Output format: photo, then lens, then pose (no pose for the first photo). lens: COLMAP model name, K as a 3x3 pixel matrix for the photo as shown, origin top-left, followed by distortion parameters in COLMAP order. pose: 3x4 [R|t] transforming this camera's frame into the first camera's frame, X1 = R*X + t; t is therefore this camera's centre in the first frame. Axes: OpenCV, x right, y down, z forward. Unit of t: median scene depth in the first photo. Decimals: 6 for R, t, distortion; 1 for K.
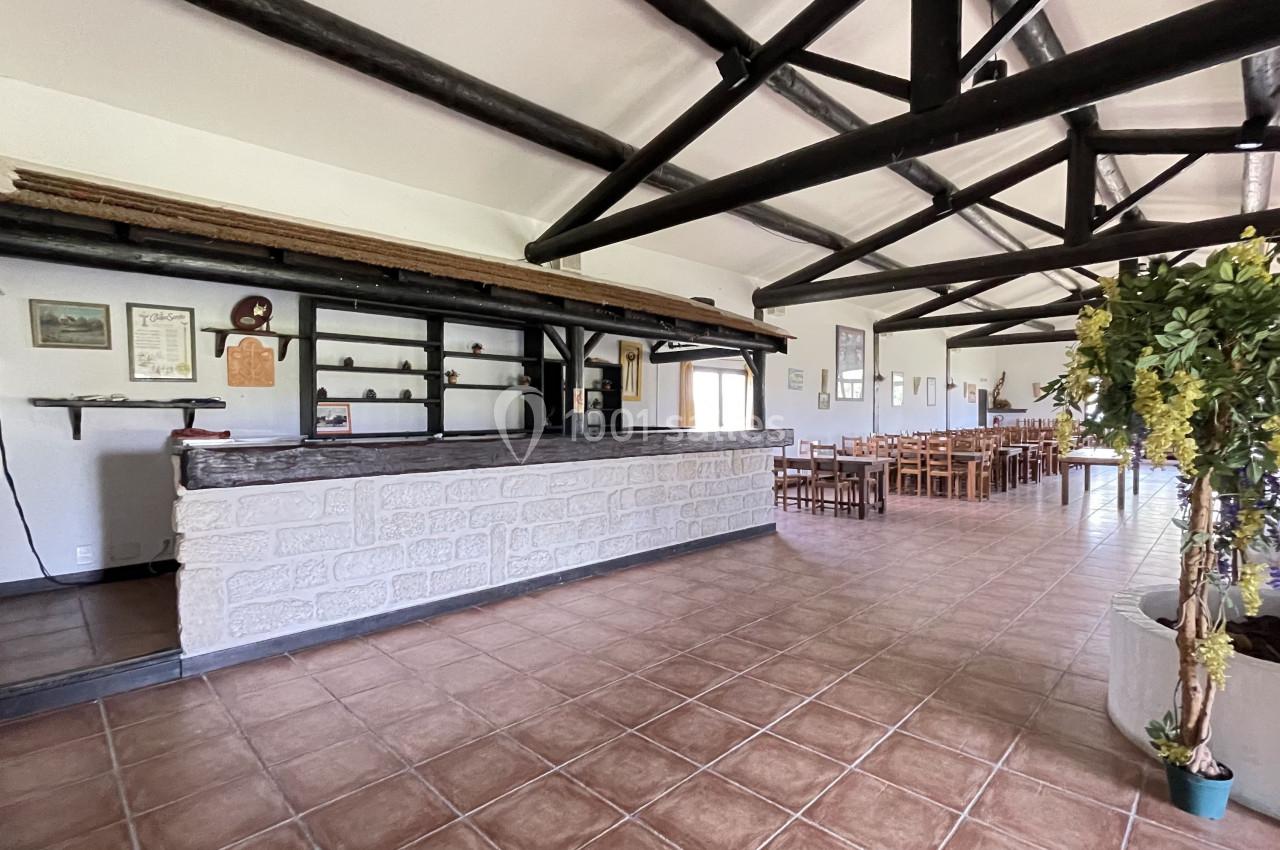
lens RADIAL K [[603.6, 0, 640.0], [0, 603.6, 425.0], [0, 0, 1]] dist [0.000506, 0.000033]
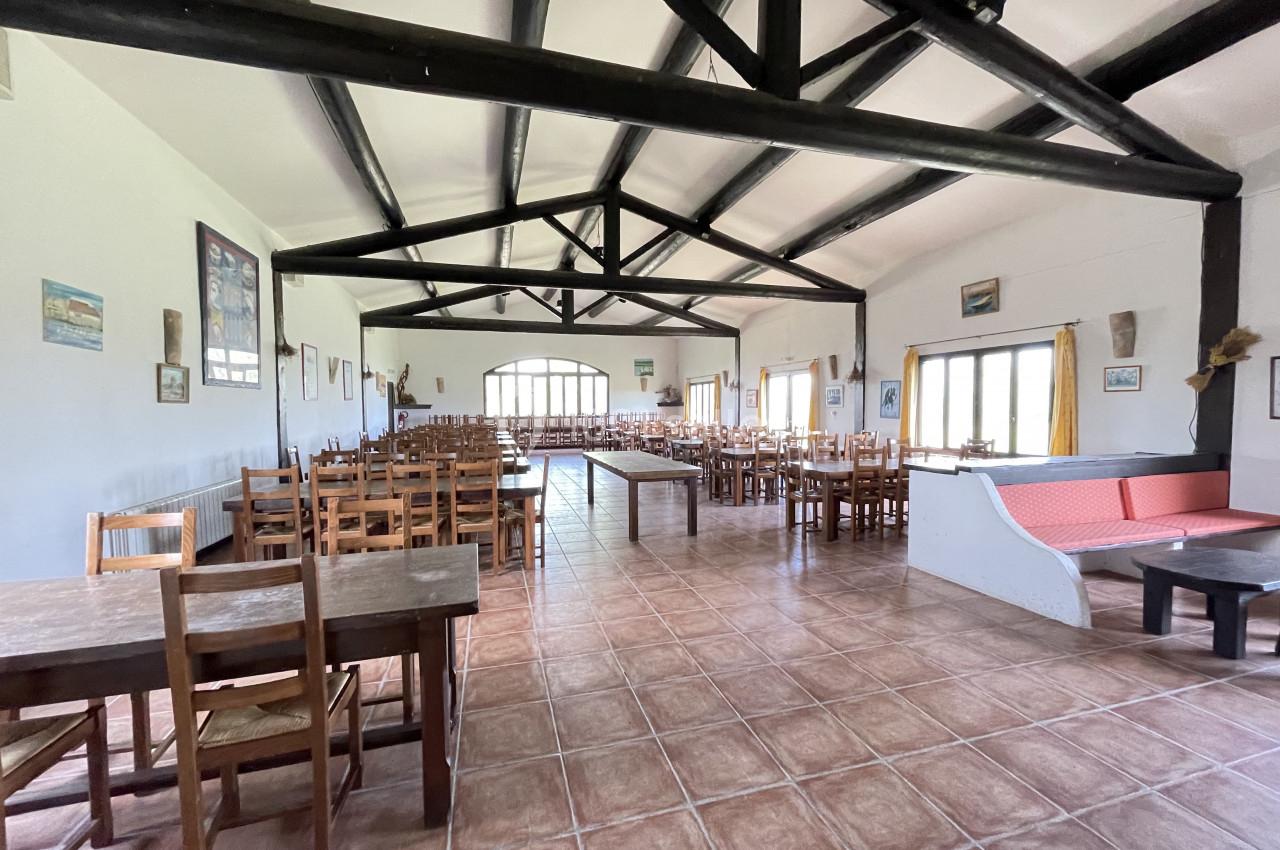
lens RADIAL K [[521.2, 0, 640.0], [0, 521.2, 425.0], [0, 0, 1]] dist [-0.001256, -0.000089]
pose [[0.489518, -0.032141, 0.871401, 0.126323], [0.022611, 0.999452, 0.024162, -0.010541], [-0.871700, 0.007875, 0.489977, 0.465496]]
